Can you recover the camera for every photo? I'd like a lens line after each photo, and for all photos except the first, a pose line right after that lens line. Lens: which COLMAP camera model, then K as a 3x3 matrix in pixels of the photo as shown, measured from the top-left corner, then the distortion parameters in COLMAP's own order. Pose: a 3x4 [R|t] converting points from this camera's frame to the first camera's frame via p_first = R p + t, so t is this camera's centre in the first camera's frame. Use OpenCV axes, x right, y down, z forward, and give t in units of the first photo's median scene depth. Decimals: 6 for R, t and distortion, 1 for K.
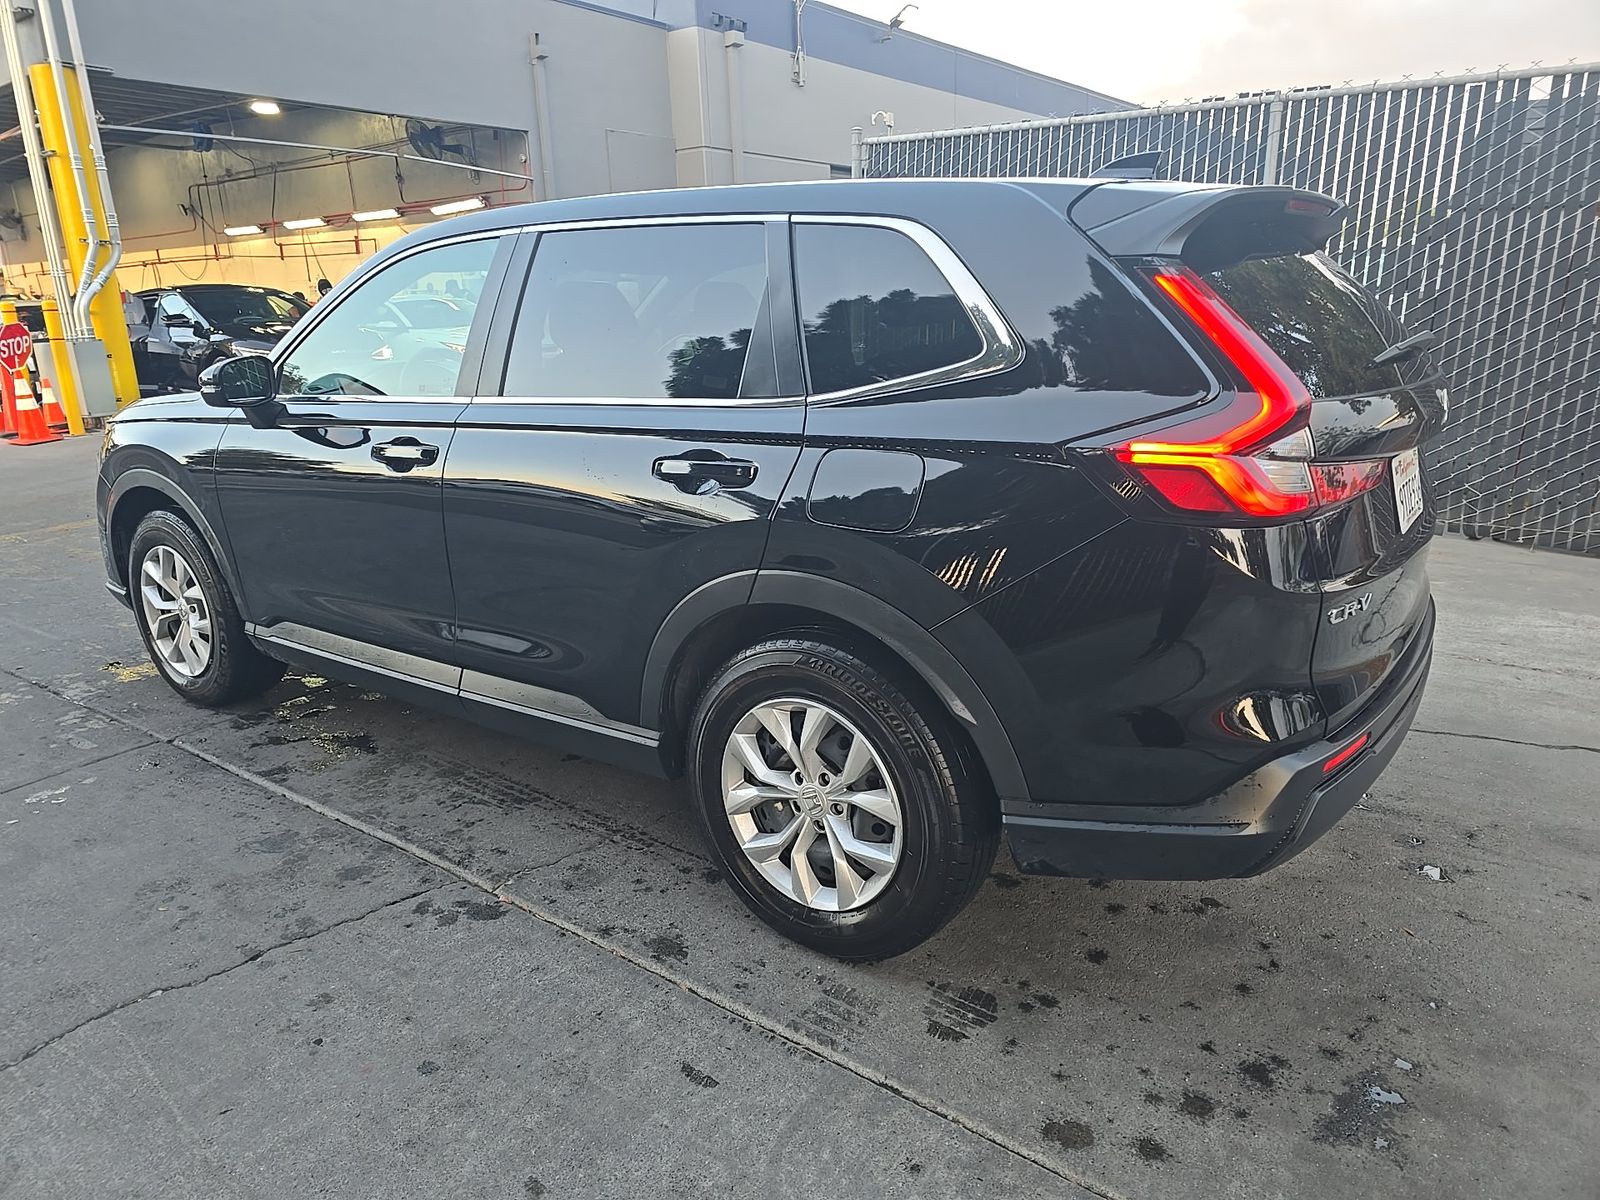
lens RADIAL K [[1053.6, 0, 800.0], [0, 1053.6, 600.0], [0, 0, 1]] dist [0.045803, -0.036780]
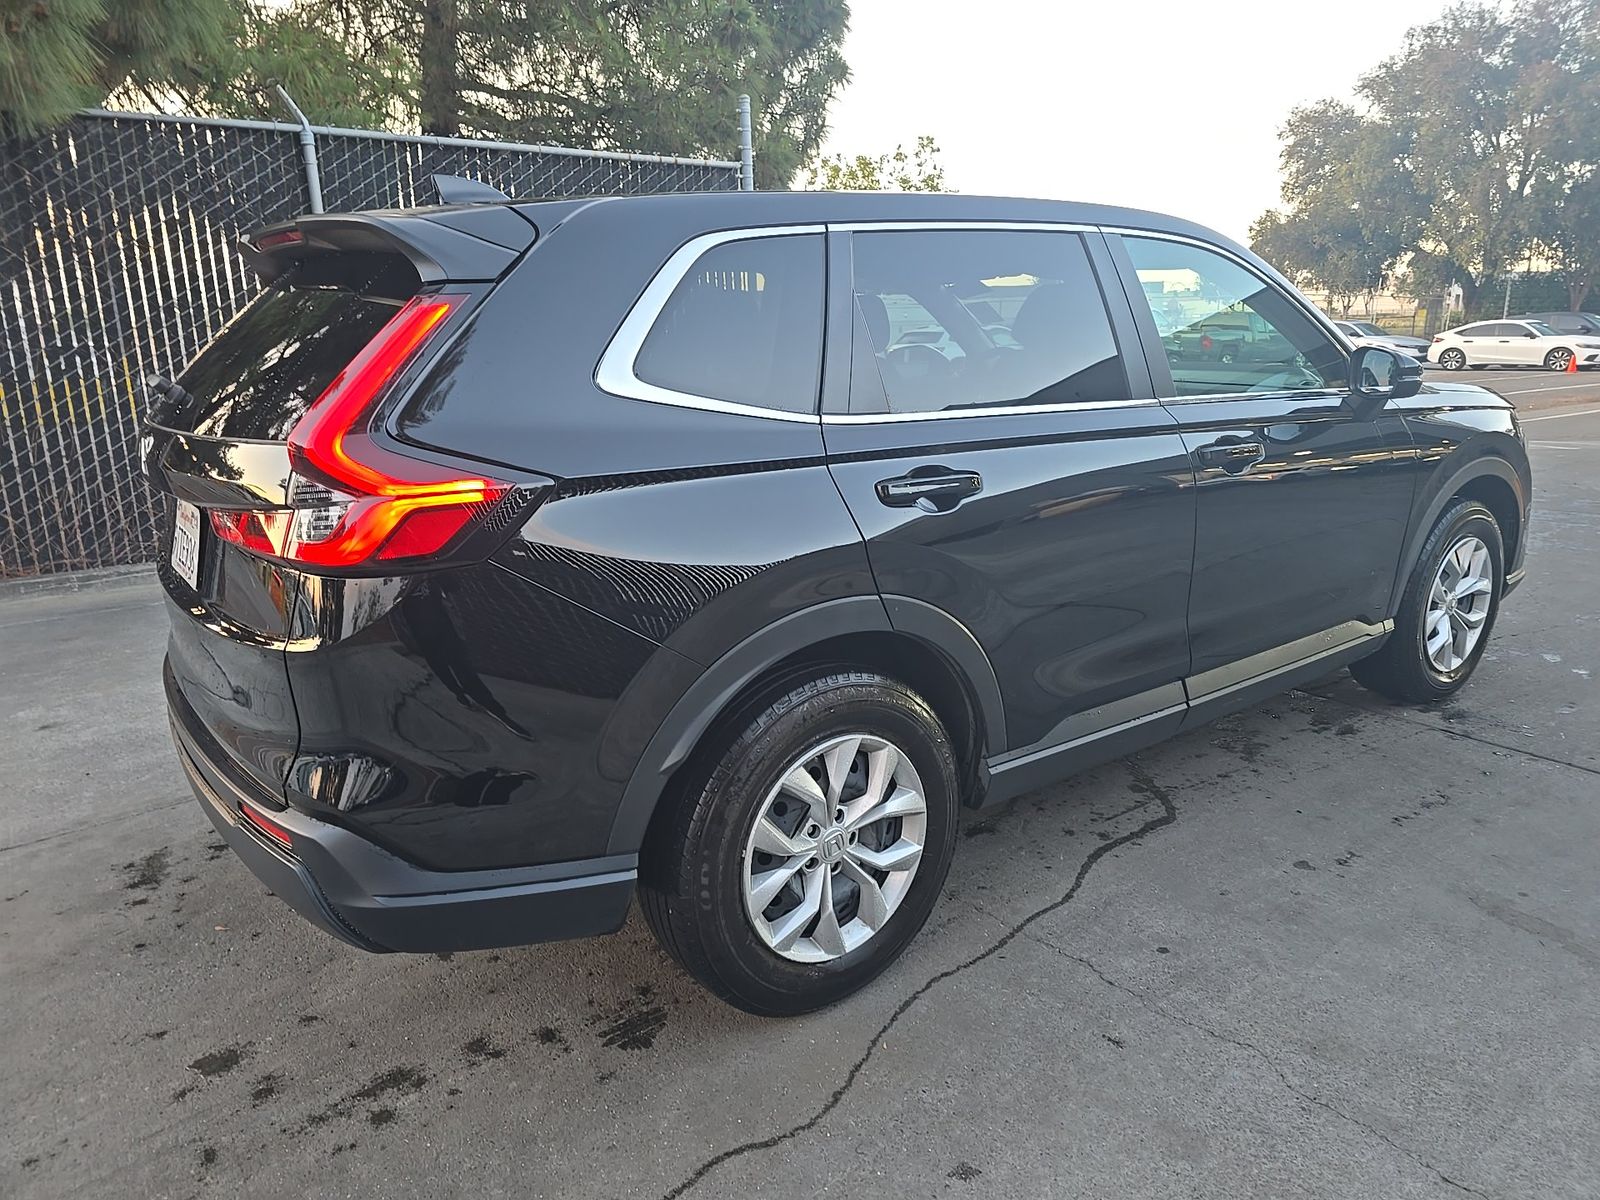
lens RADIAL K [[1053.6, 0, 800.0], [0, 1053.6, 600.0], [0, 0, 1]] dist [0.045803, -0.036780]
pose [[-0.289942, 0.273730, -0.917063, 0.141646], [-0.236298, 0.908083, 0.345758, -0.055904], [0.927414, 0.316950, -0.198610, 0.187114]]
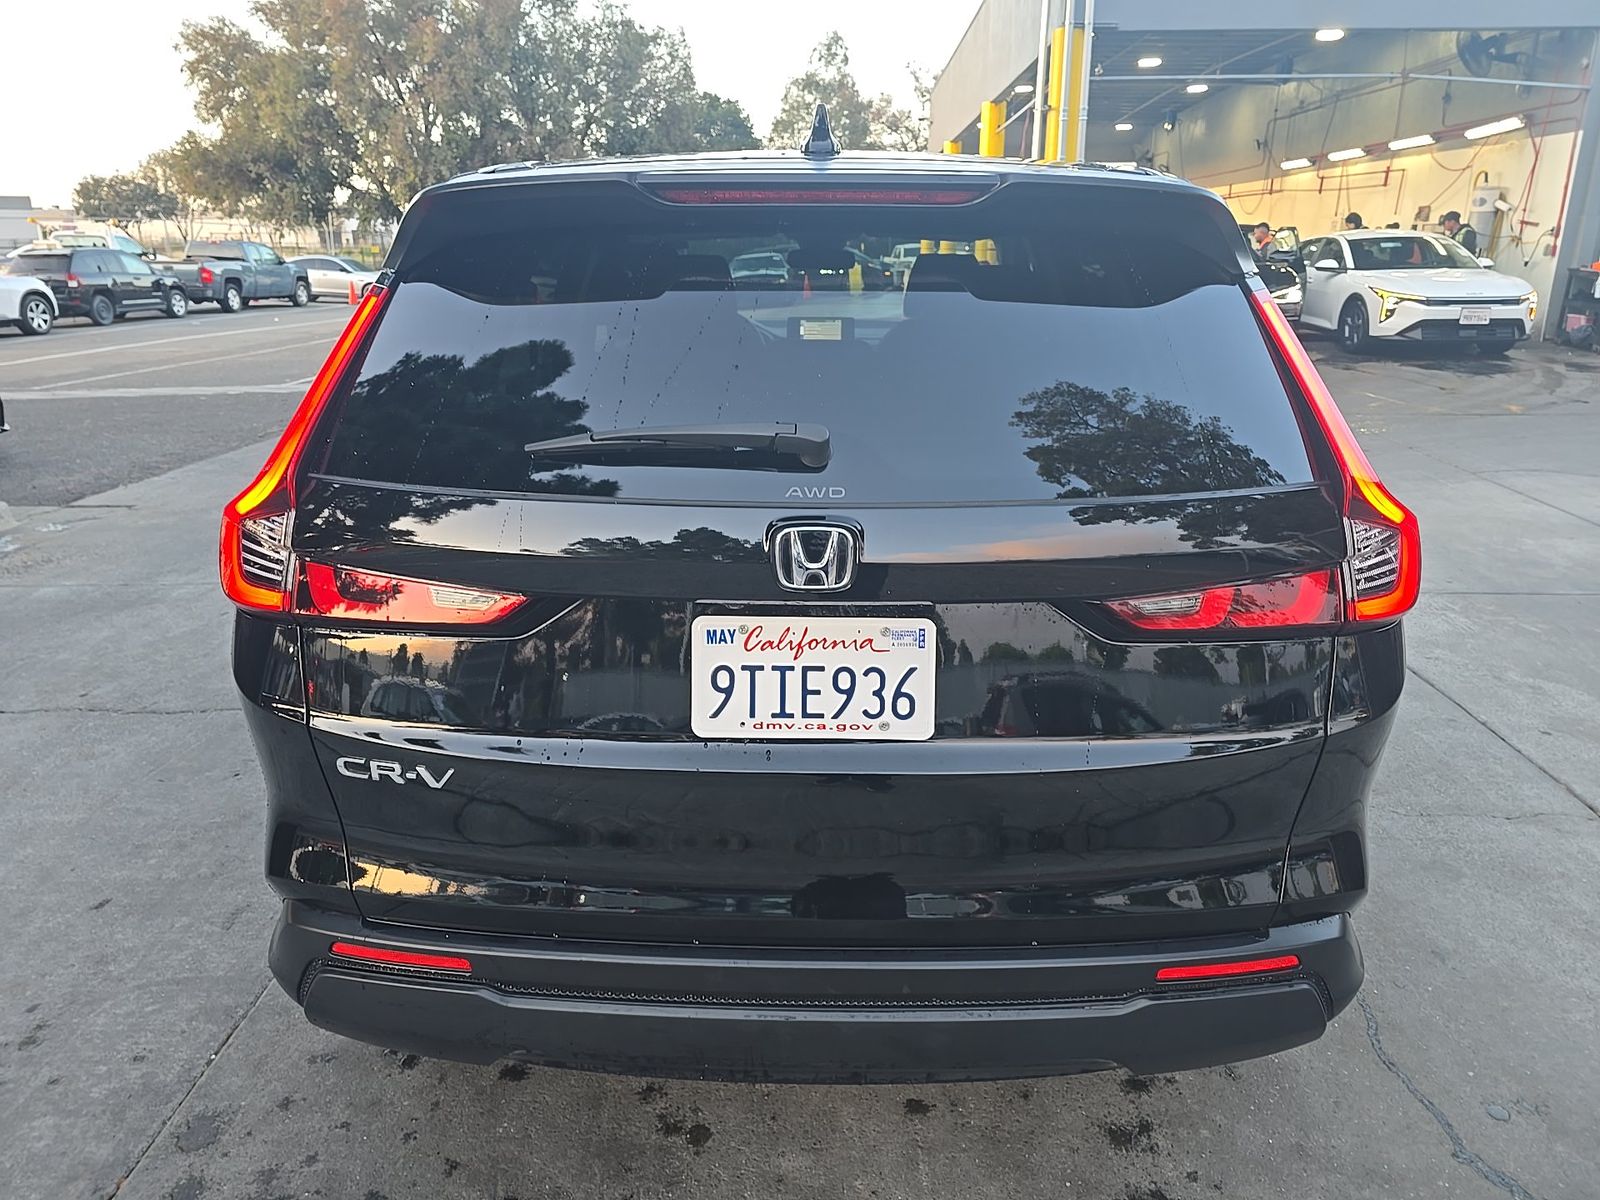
lens RADIAL K [[1053.6, 0, 800.0], [0, 1053.6, 600.0], [0, 0, 1]] dist [0.045803, -0.036780]
pose [[0.577284, 0.286235, -0.764730, 0.108770], [-0.240437, 0.954611, 0.175804, -0.026946], [0.780341, 0.082380, 0.619904, 0.068976]]
